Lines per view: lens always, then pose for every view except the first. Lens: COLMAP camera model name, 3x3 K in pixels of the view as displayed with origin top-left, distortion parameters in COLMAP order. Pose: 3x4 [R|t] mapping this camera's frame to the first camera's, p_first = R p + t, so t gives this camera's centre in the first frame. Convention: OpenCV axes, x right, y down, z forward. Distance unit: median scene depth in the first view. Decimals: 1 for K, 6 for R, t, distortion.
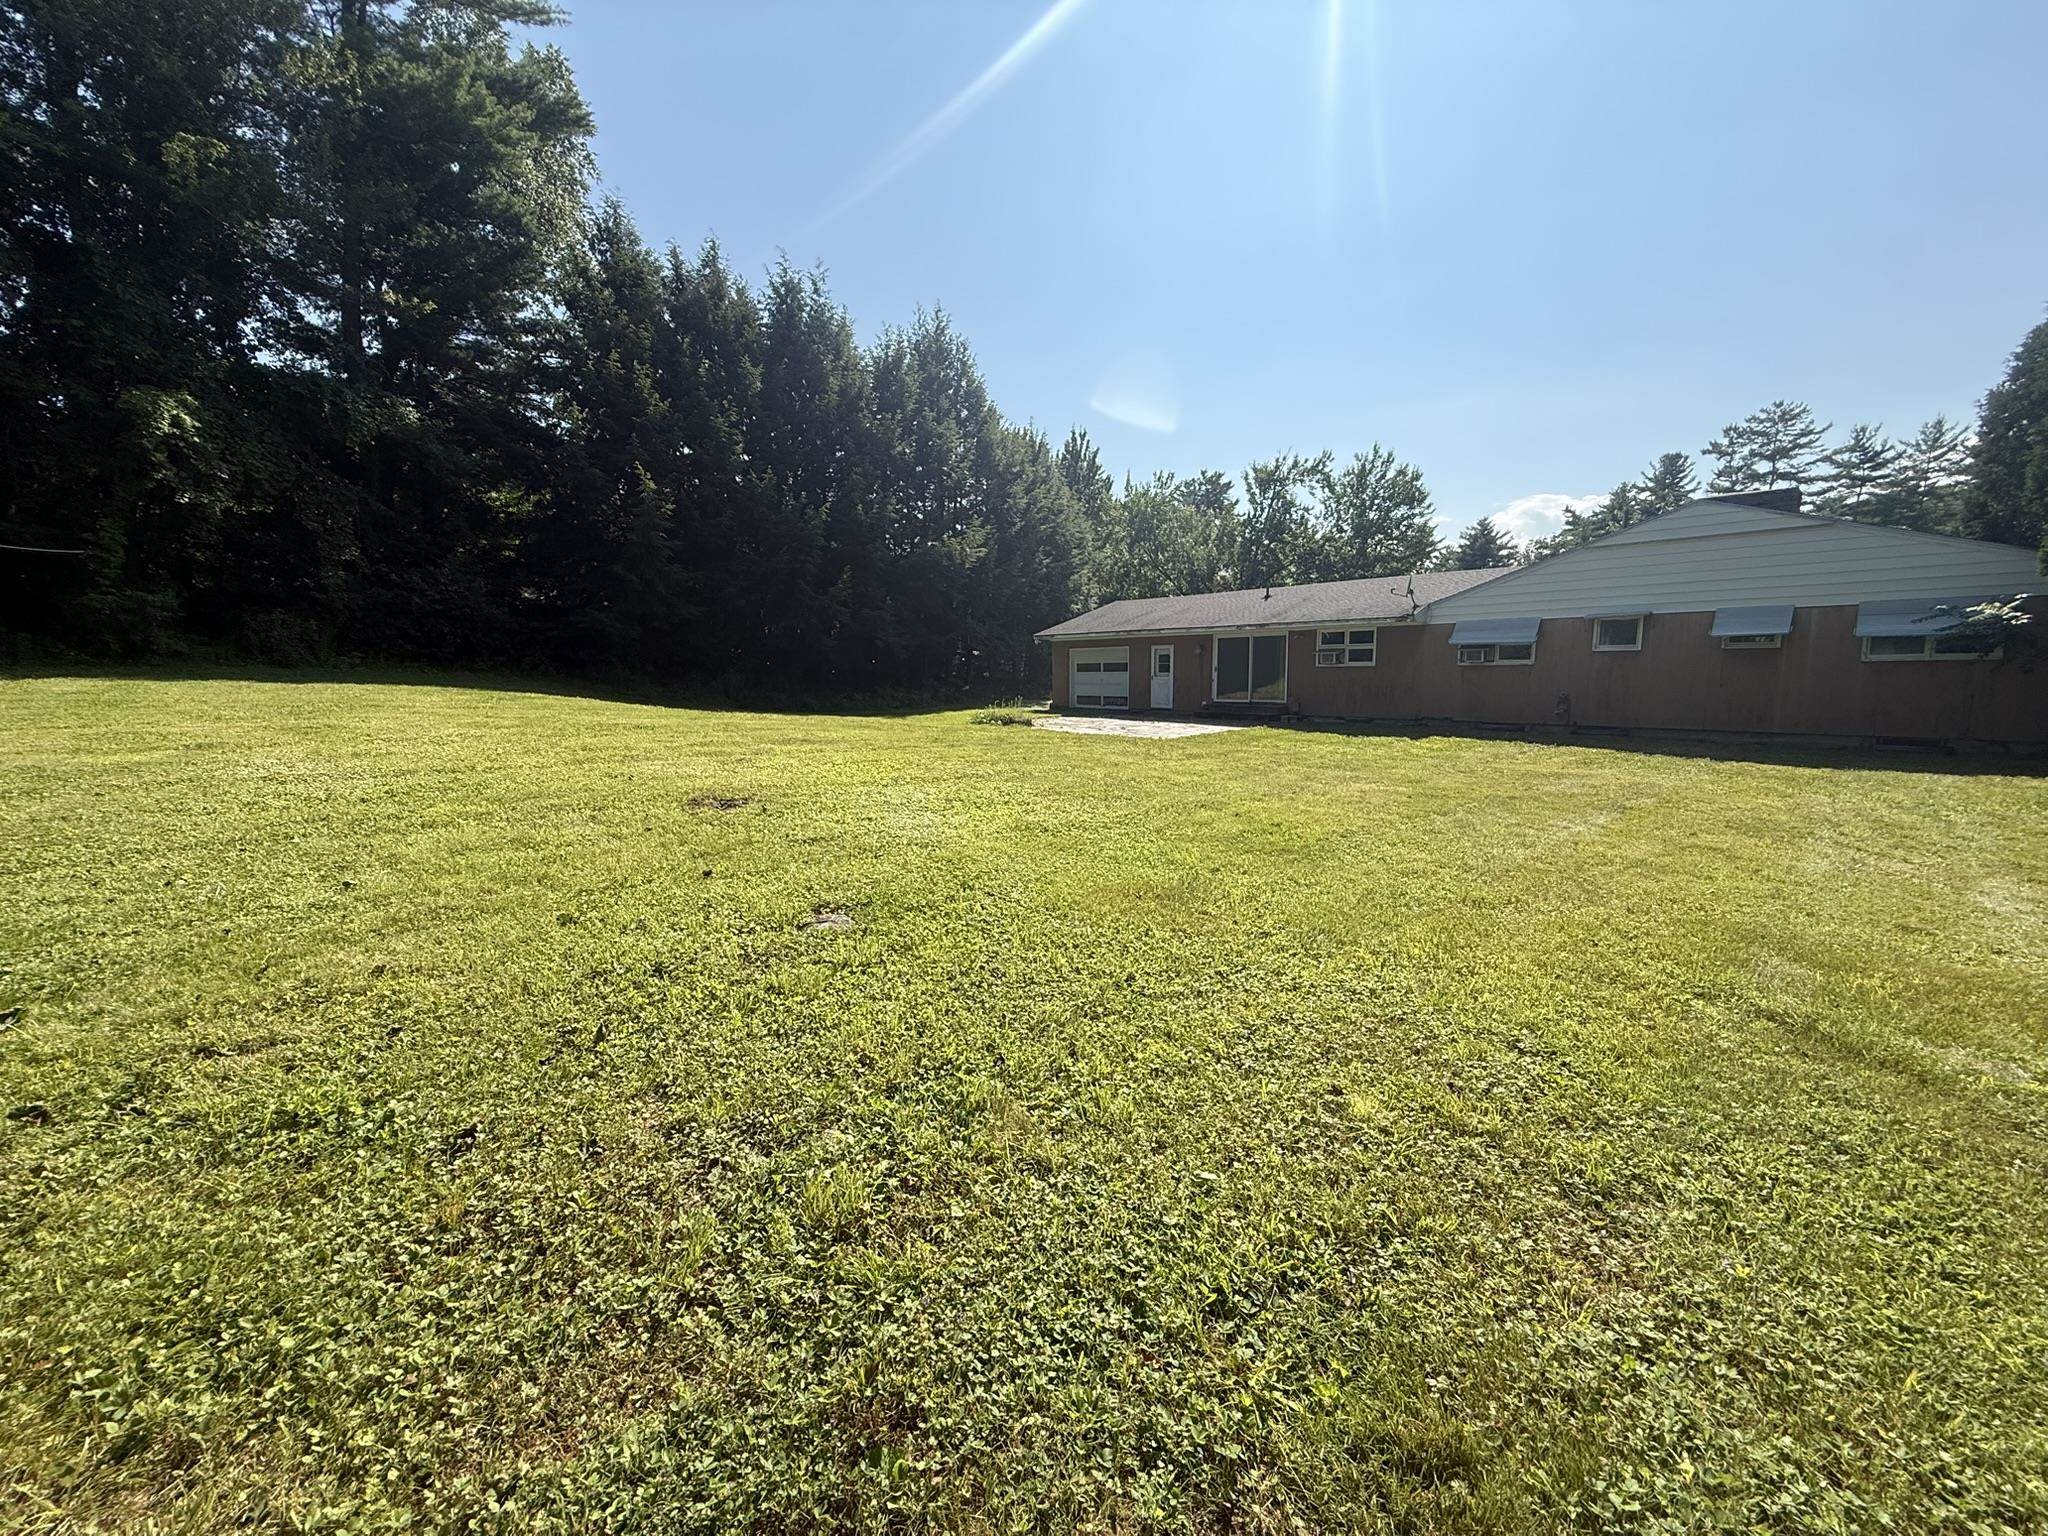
lens RADIAL K [[809.9, 0, 1012.8], [0, 809.9, 757.1], [0, 0, 1]] dist [0.000051, 0.000104]
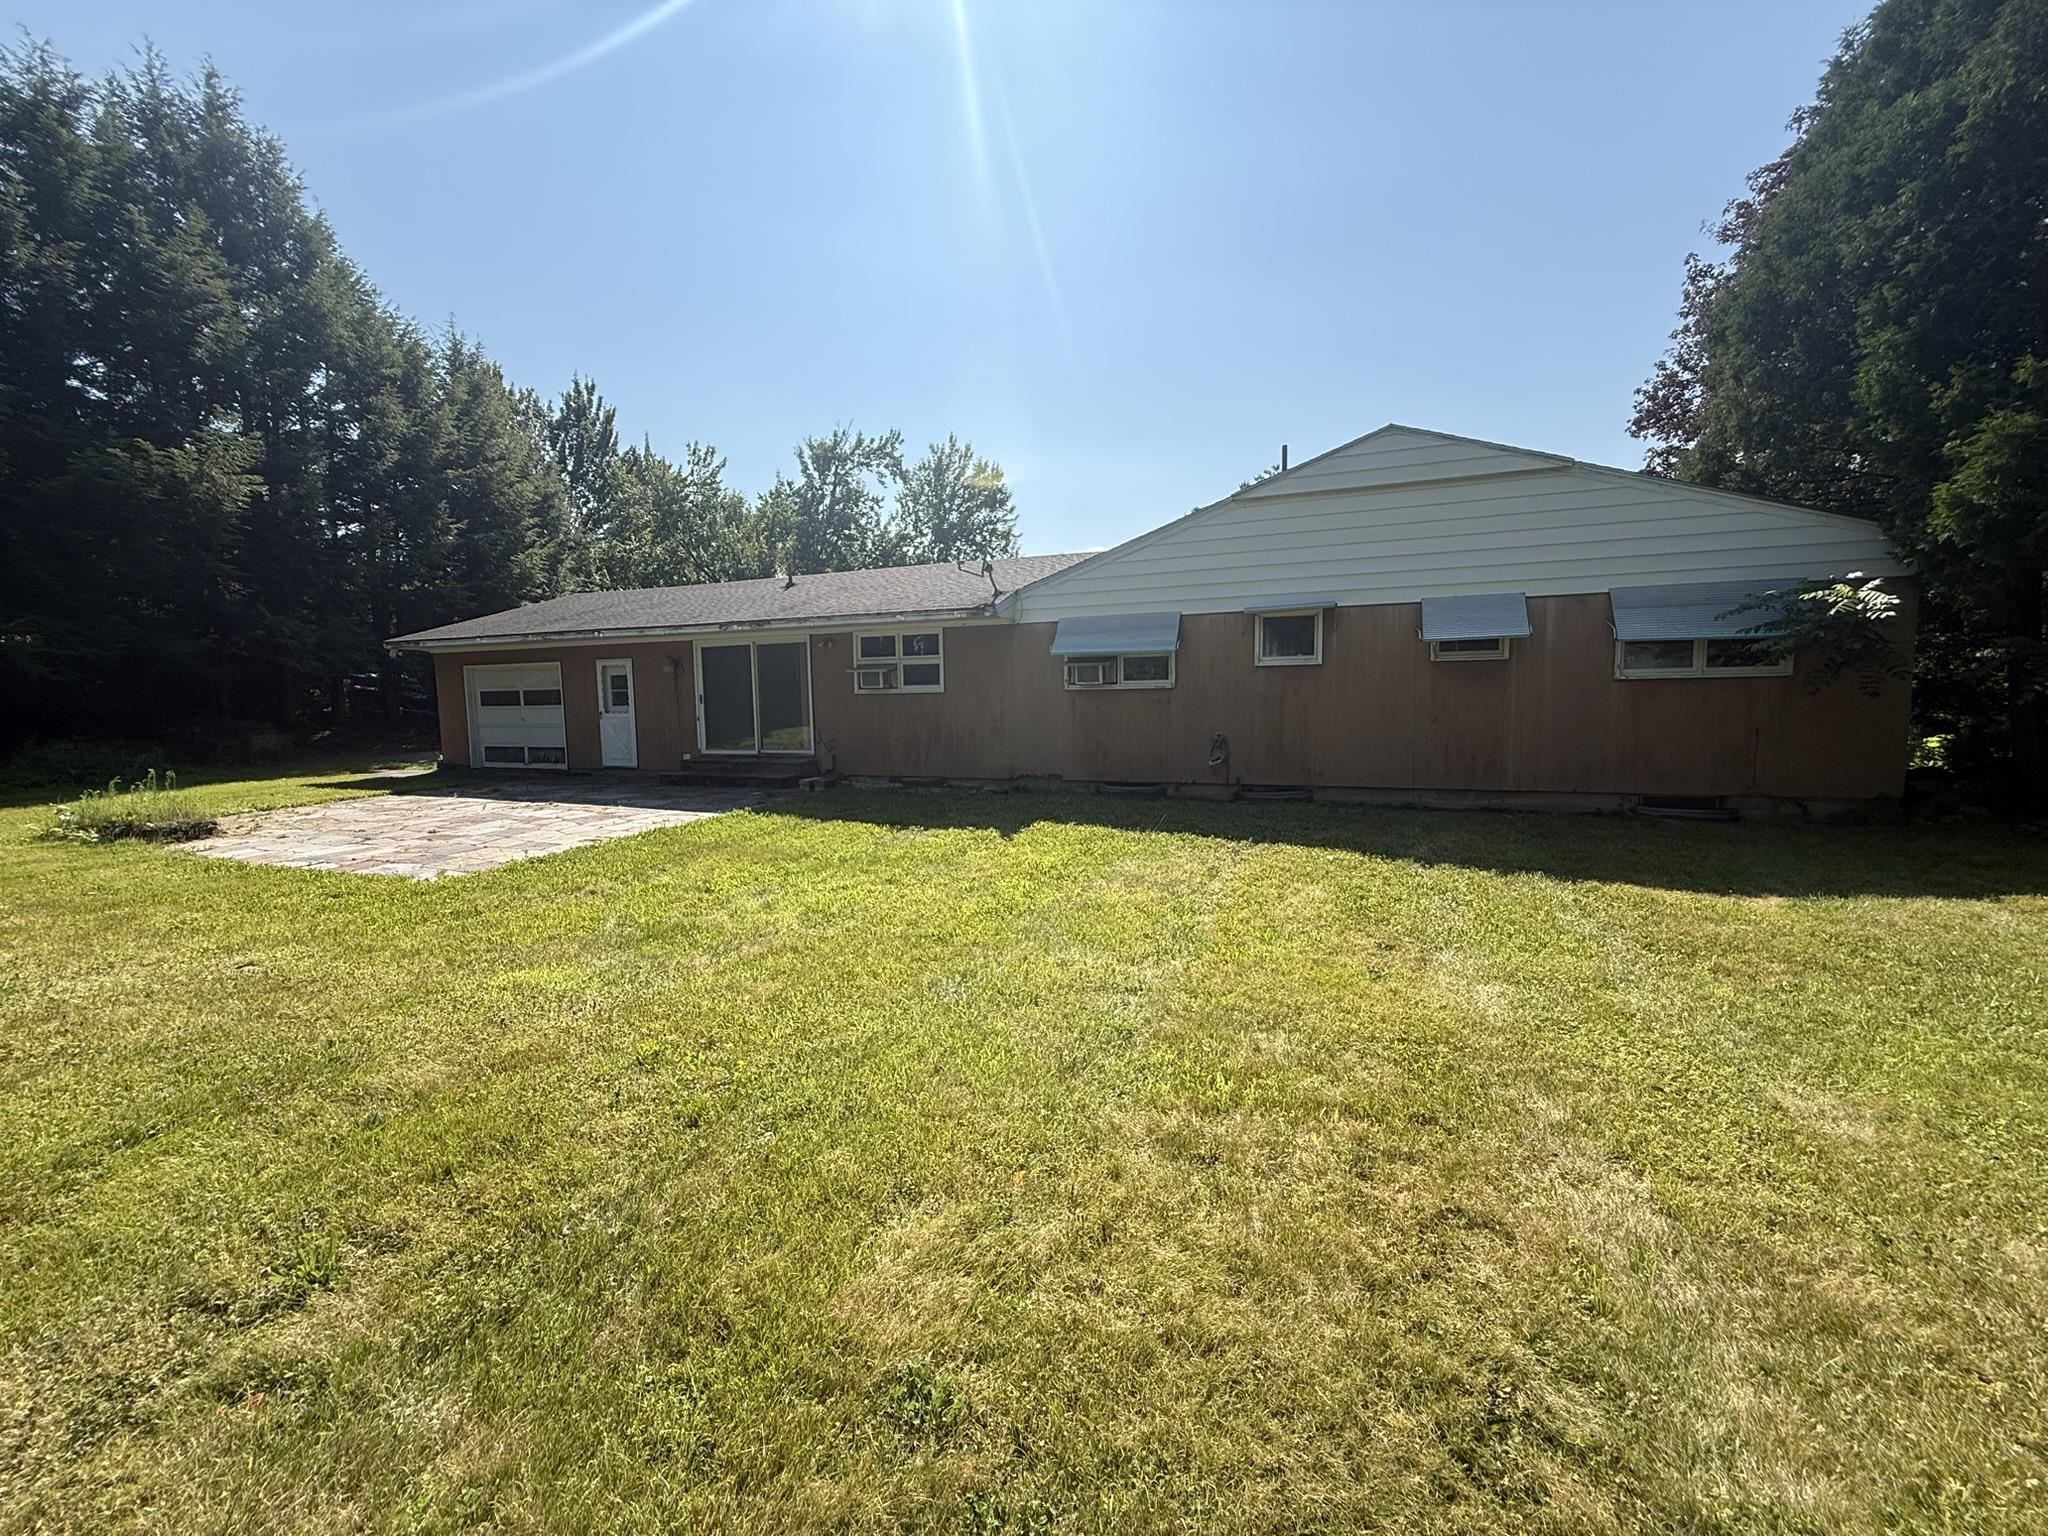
lens RADIAL K [[789.5, 0, 1024.7], [0, 789.5, 738.4], [0, 0, 1]] dist [-0.000202, -0.000059]
pose [[0.888953, -0.033073, 0.456802, 0.168891], [0.059020, 0.997345, -0.042646, -0.036097], [-0.454179, 0.064871, 0.888546, 0.329985]]
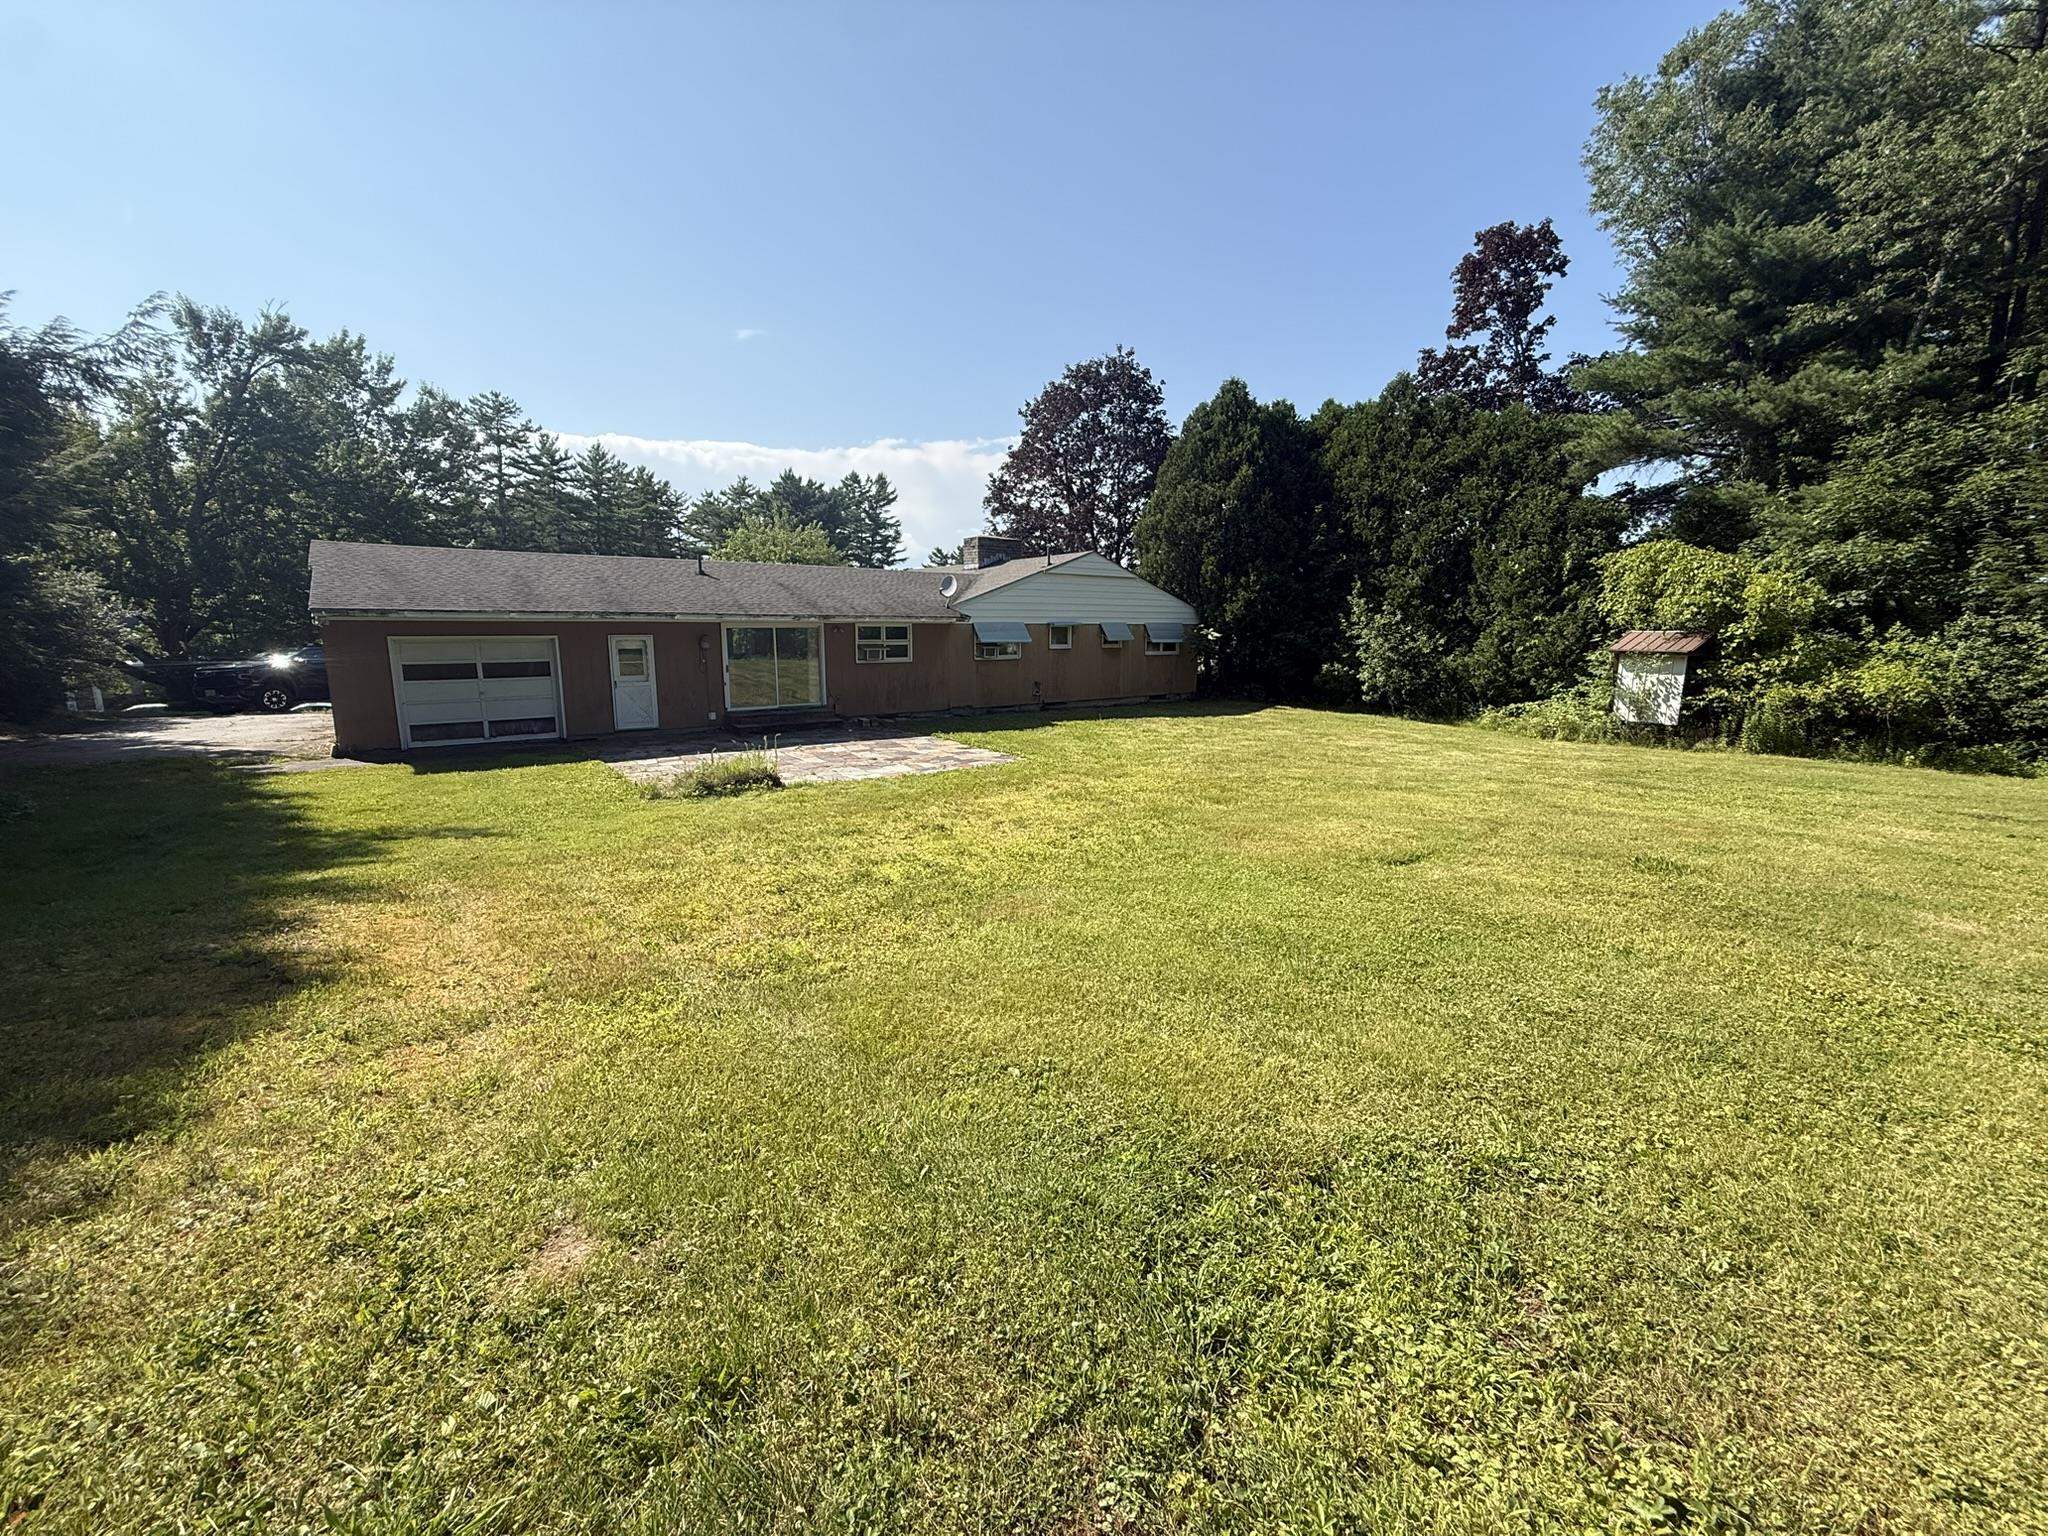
lens RADIAL K [[811.0, 0, 1018.2], [0, 811.0, 773.0], [0, 0, 1]] dist [0.000520, -0.000280]
pose [[0.082766, -0.172037, 0.981607, -0.416131], [0.101485, 0.981321, 0.163430, -0.093528], [-0.991388, 0.086092, 0.098679, 0.567015]]
